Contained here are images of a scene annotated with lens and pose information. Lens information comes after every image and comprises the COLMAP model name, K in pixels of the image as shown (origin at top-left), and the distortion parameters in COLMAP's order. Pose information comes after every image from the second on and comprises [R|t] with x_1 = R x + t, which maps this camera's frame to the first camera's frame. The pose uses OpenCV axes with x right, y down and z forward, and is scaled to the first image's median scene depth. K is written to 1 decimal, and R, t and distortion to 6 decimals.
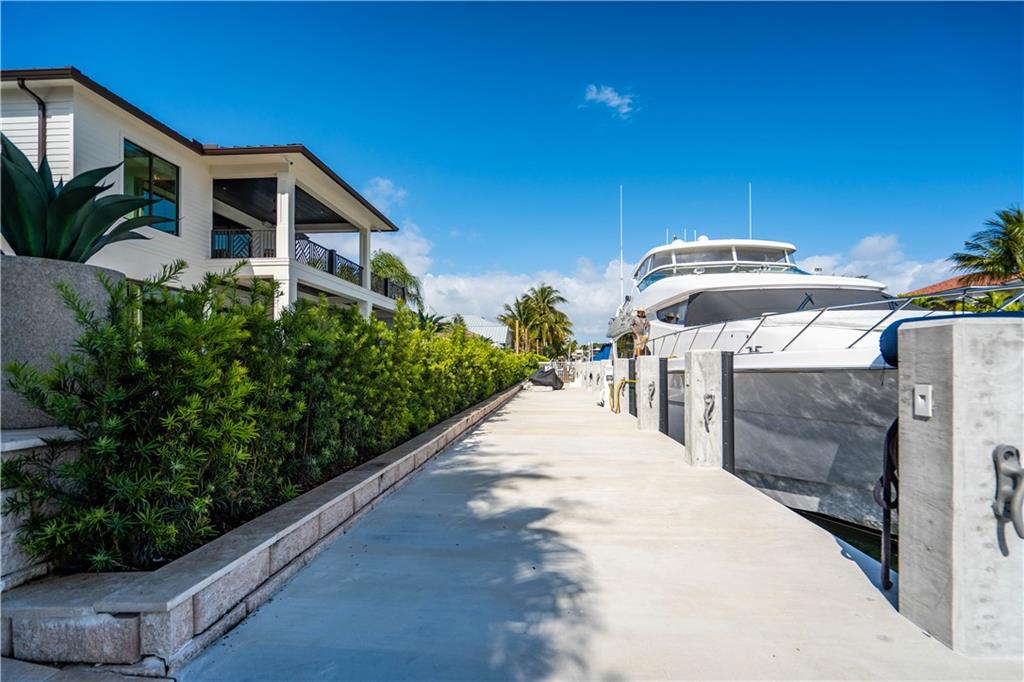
lens RADIAL K [[474.6, 0, 539.3], [0, 474.6, 364.1], [0, 0, 1]] dist [-0.001074, -0.000443]
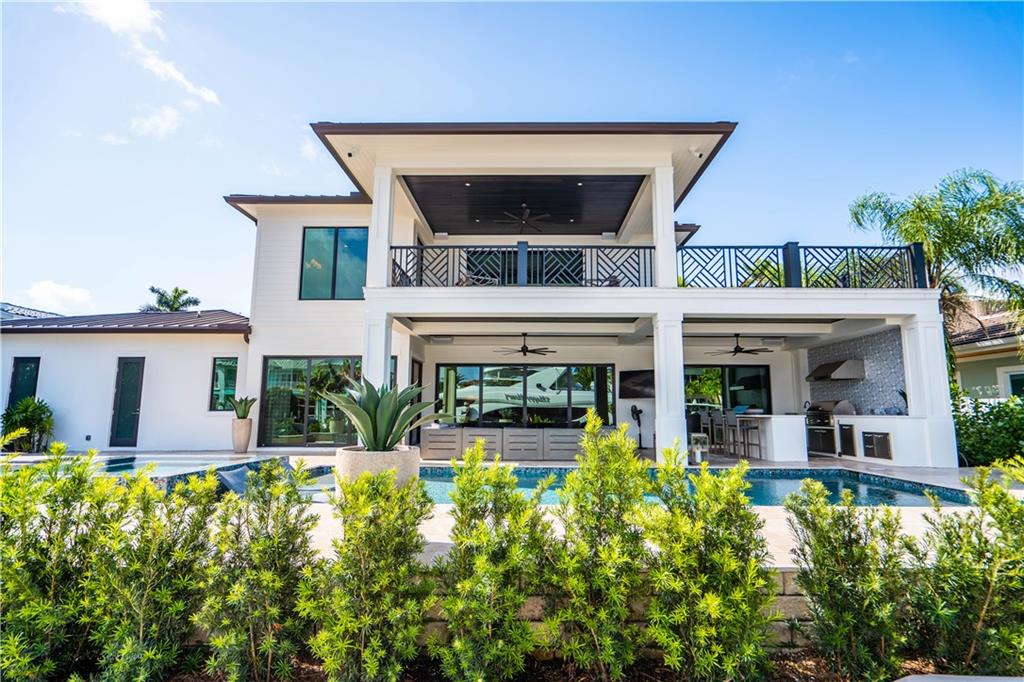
lens RADIAL K [[464.5, 0, 513.6], [0, 464.5, 364.1], [0, 0, 1]] dist [-0.000676, -0.000116]
pose [[0.020063, -0.093280, -0.995438, 0.121617], [-0.000896, 0.995636, -0.093317, -0.055891], [0.999798, 0.002764, 0.019892, 1.177771]]
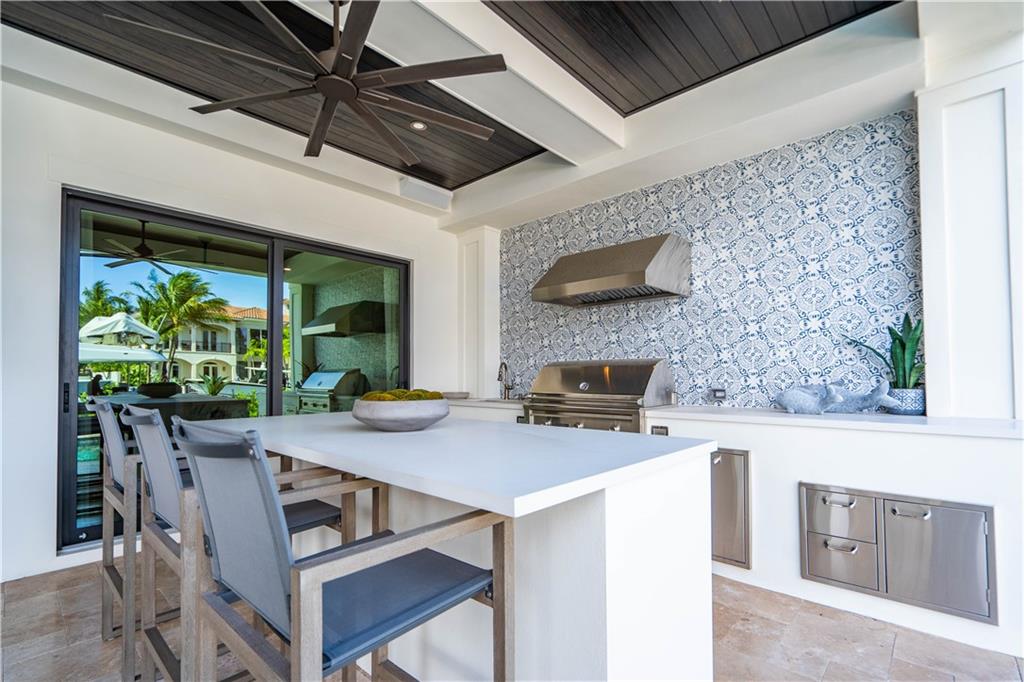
lens RADIAL K [[474.1, 0, 511.3], [0, 474.1, 363.6], [0, 0, 1]] dist [-0.000228, -0.000008]
pose [[0.762389, -0.006628, -0.647085, -0.520351], [-0.005253, 0.999851, -0.016429, -0.061759], [0.647098, 0.015924, 0.762240, 1.495232]]
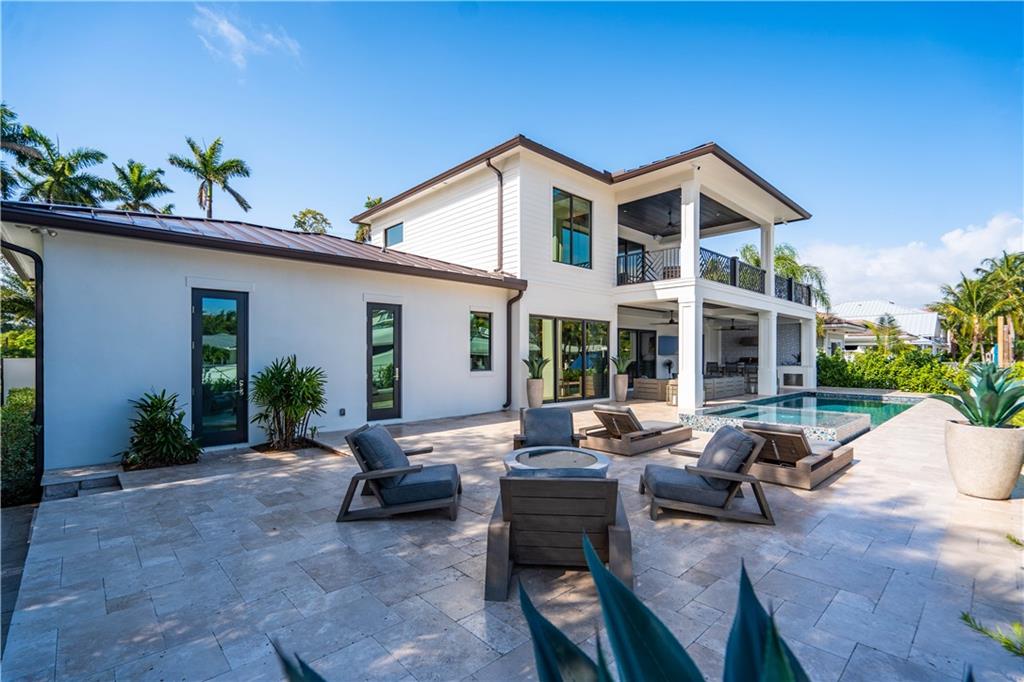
lens RADIAL K [[467.3, 0, 510.0], [0, 467.3, 351.4], [0, 0, 1]] dist [-0.003257, -0.000328]
pose [[0.712801, 0.005476, -0.701345, -0.160976], [-0.007012, 0.999975, 0.000681, -0.082396], [0.701331, 0.004433, 0.712822, 0.141552]]
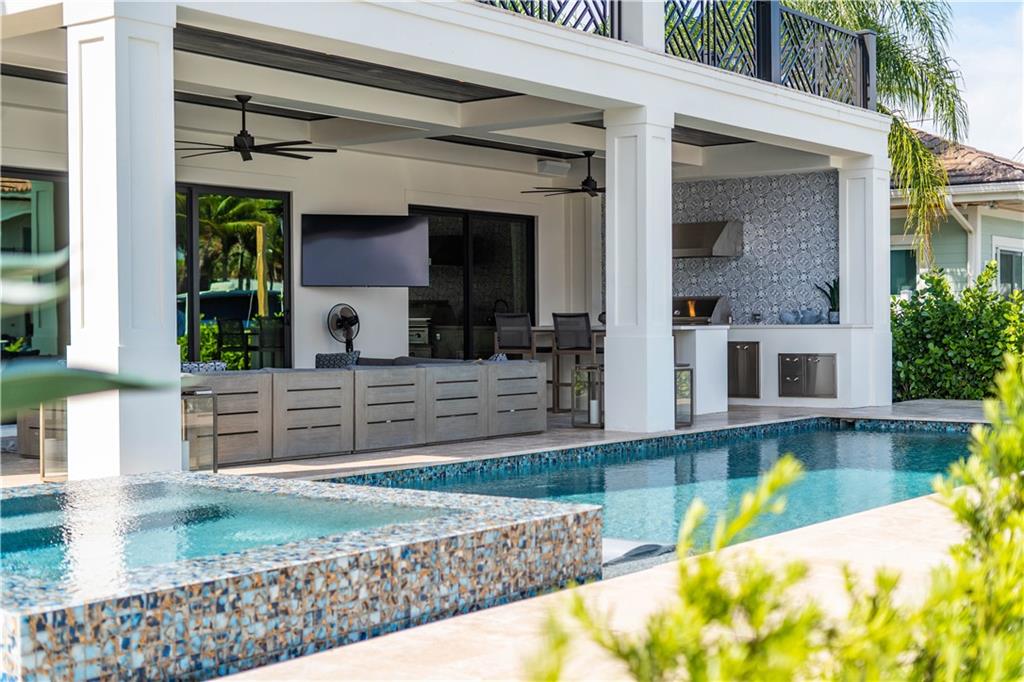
lens RADIAL K [[1495.1, 0, 512.0], [0, 1495.1, 341.0], [0, 0, 1]] dist [0.003923, -0.012743]
pose [[0.823231, 0.013569, -0.567544, -0.038968], [-0.001894, 0.999774, 0.021154, -0.056832], [0.567703, -0.016340, 0.823071, 0.570816]]
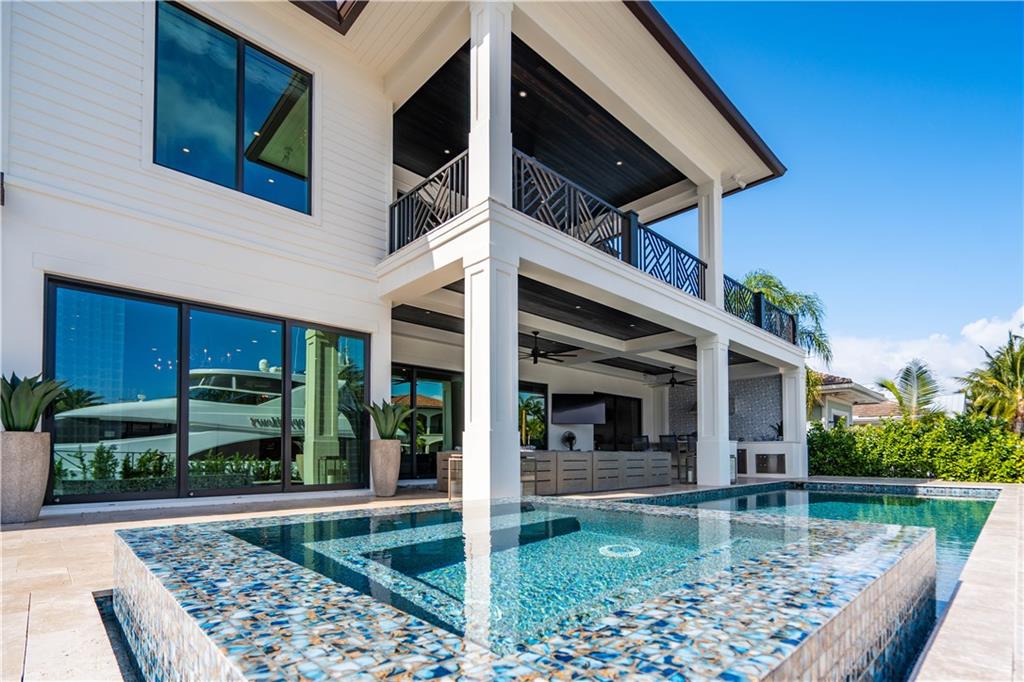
lens RADIAL K [[493.8, 0, 512.3], [0, 493.8, 442.2], [0, 0, 1]] dist [-0.002348, -0.000495]
pose [[0.721054, -0.011073, -0.692790, -0.241606], [-0.002675, 0.999820, -0.018763, -0.025165], [0.692874, 0.015382, 0.720895, 0.717875]]
